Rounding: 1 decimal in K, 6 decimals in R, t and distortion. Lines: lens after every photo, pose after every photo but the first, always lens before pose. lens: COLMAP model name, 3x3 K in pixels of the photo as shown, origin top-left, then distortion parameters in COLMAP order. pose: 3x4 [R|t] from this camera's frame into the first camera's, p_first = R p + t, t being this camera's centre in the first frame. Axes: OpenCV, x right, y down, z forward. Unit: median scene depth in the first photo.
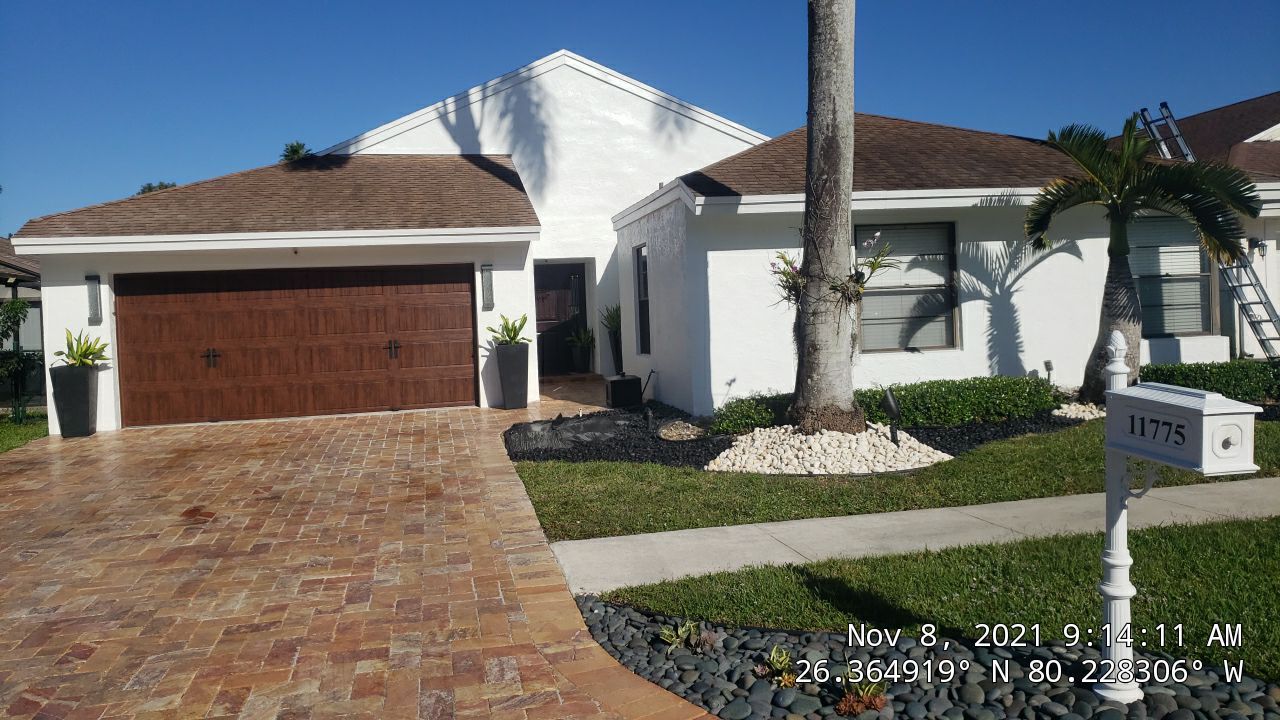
lens RADIAL K [[998.4, 0, 638.9], [0, 998.4, 356.1], [0, 0, 1]] dist [-0.027186, -0.007802]
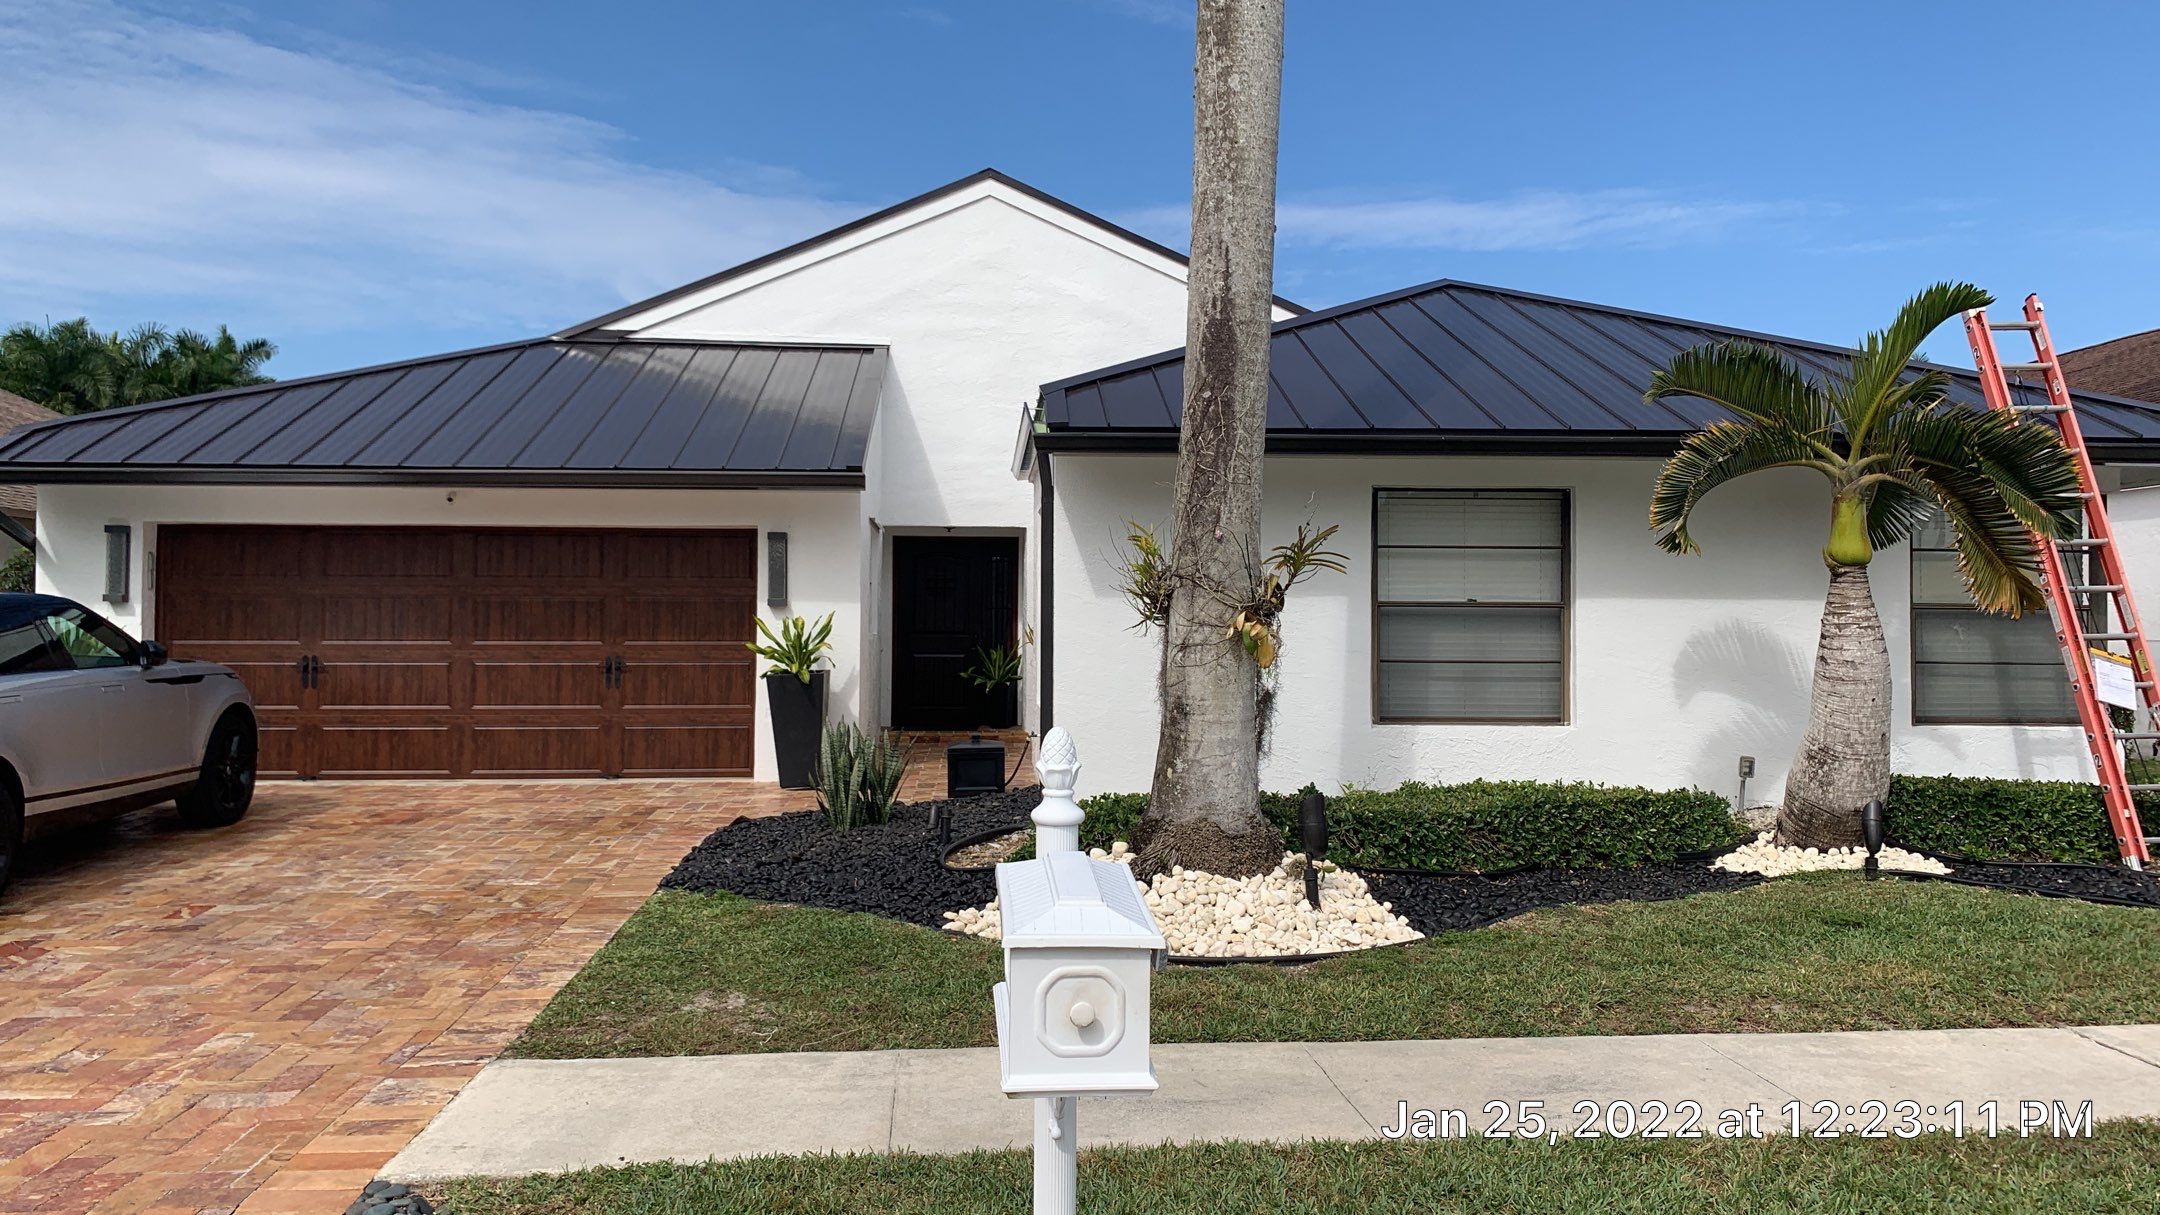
lens RADIAL K [[1653.3, 0, 1078.7], [0, 1653.3, 621.5], [0, 0, 1]] dist [0.064033, -0.088482]
pose [[0.993025, 0.046624, -0.108297, 0.182116], [-0.051488, 0.997766, -0.042559, -0.012912], [0.106071, 0.047838, 0.993207, 0.090047]]
